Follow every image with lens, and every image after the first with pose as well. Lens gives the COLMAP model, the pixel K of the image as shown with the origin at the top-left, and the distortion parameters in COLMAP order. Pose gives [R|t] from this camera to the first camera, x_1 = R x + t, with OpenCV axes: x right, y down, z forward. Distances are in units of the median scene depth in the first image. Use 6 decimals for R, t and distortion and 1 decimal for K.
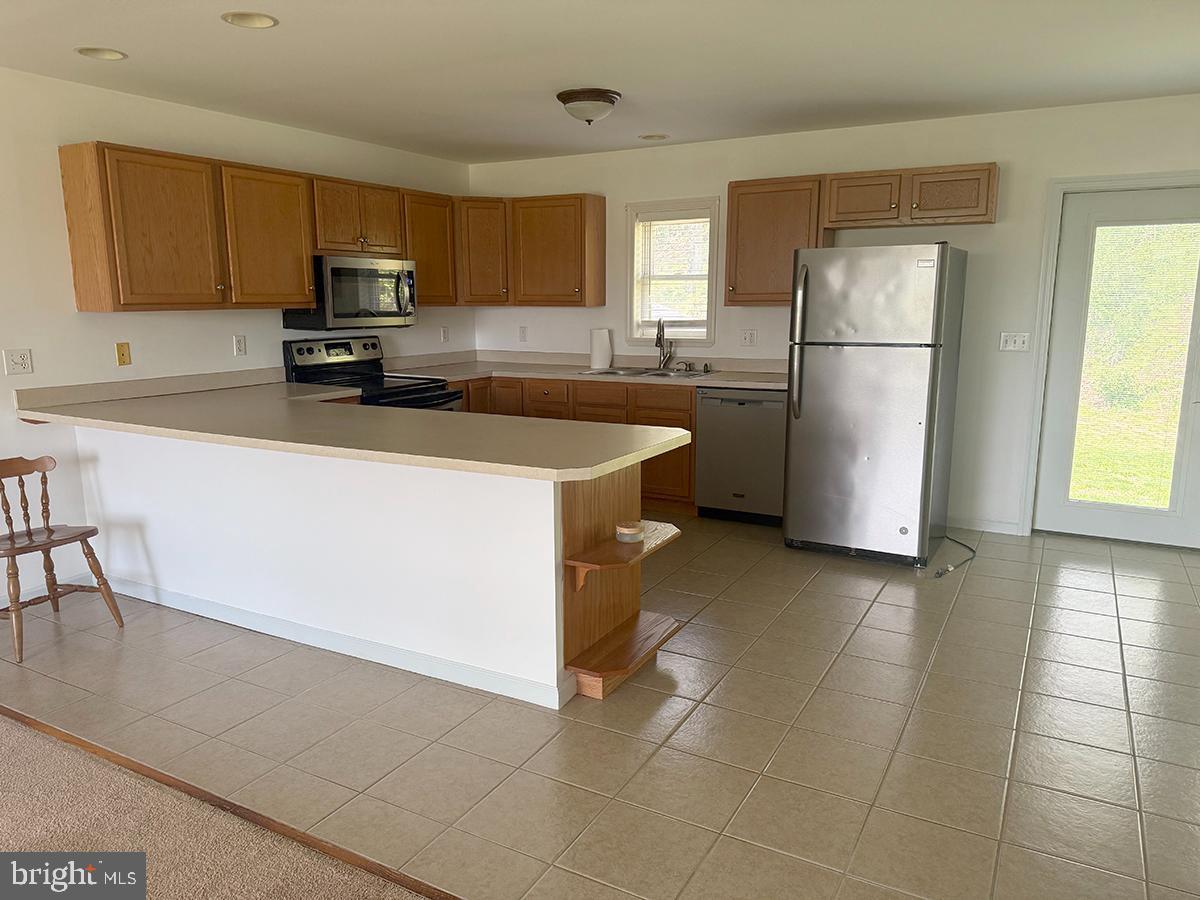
lens RADIAL K [[835.2, 0, 600.2], [0, 835.2, 450.9], [0, 0, 1]] dist [0.053659, -0.058411]
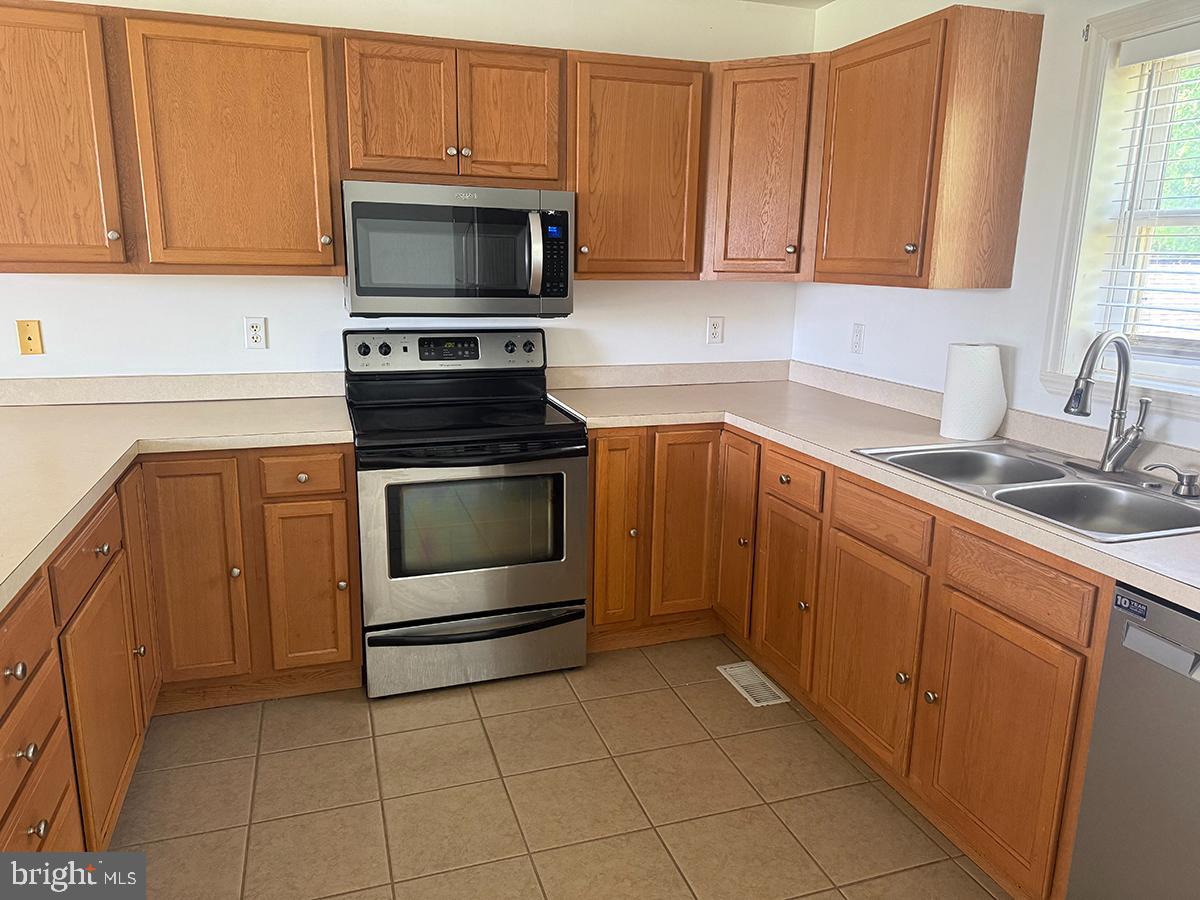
lens RADIAL K [[835.2, 0, 598.7], [0, 835.2, 455.9], [0, 0, 1]] dist [0.053659, -0.058411]
pose [[0.736718, 0.168783, -0.654796, 0.157387], [-0.140472, 0.985423, 0.095961, -0.113846], [0.661448, 0.021285, 0.749689, 0.608809]]
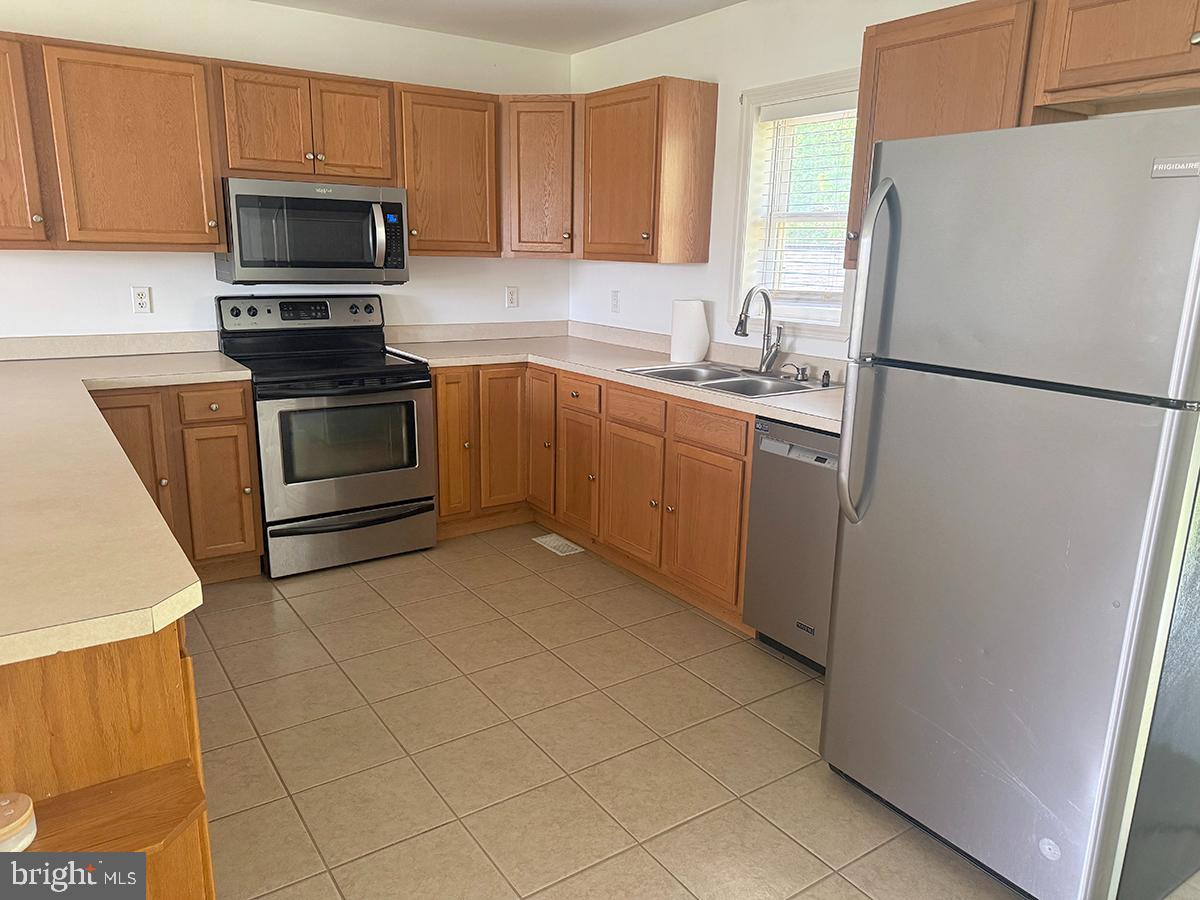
lens RADIAL K [[835.2, 0, 596.8], [0, 835.2, 456.3], [0, 0, 1]] dist [0.053659, -0.058411]
pose [[0.893034, 0.129036, -0.431091, 0.244028], [-0.104548, 0.991286, 0.080137, -0.077661], [0.437675, -0.026496, 0.898743, 0.428627]]
